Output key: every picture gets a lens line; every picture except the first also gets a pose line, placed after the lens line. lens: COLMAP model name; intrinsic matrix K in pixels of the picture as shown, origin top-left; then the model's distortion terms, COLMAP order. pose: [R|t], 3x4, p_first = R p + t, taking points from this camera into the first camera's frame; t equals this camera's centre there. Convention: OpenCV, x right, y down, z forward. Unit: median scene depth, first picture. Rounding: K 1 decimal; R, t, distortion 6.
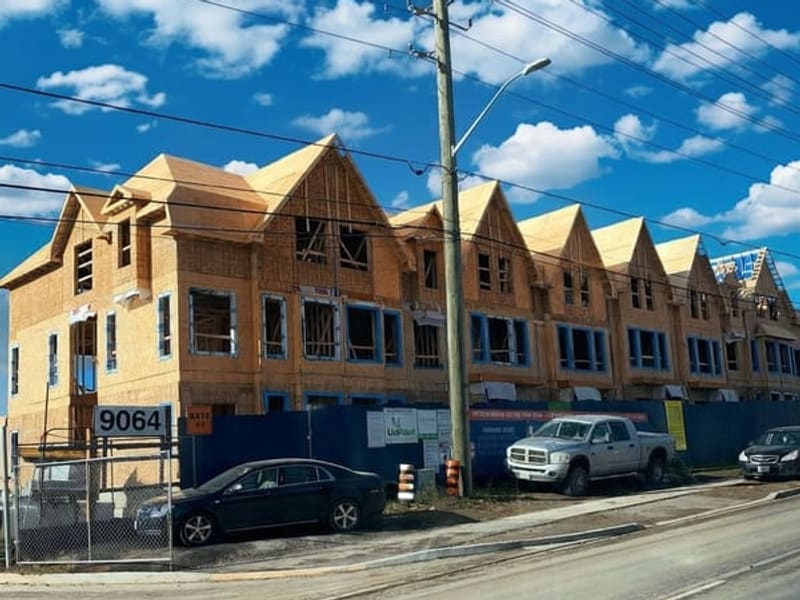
lens RADIAL K [[882.2, 0, 400.0], [0, 882.2, 300.0], [0, 0, 1]] dist [-0.024419, 0.009129]
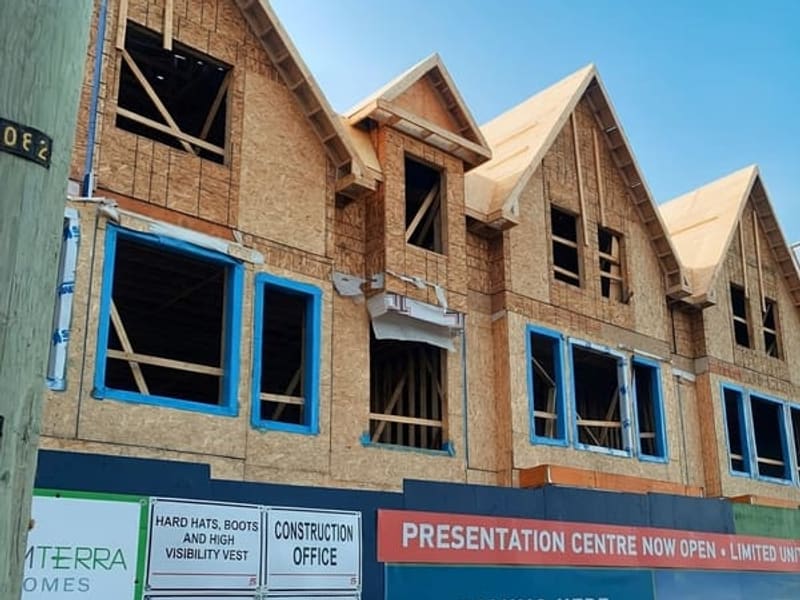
lens RADIAL K [[882.2, 0, 400.0], [0, 882.2, 300.0], [0, 0, 1]] dist [-0.024419, 0.009129]
pose [[0.991007, 0.009789, -0.133453, 0.071651], [-0.027279, 0.991157, -0.129862, 0.057194], [0.131002, 0.132335, 0.982510, 0.540736]]
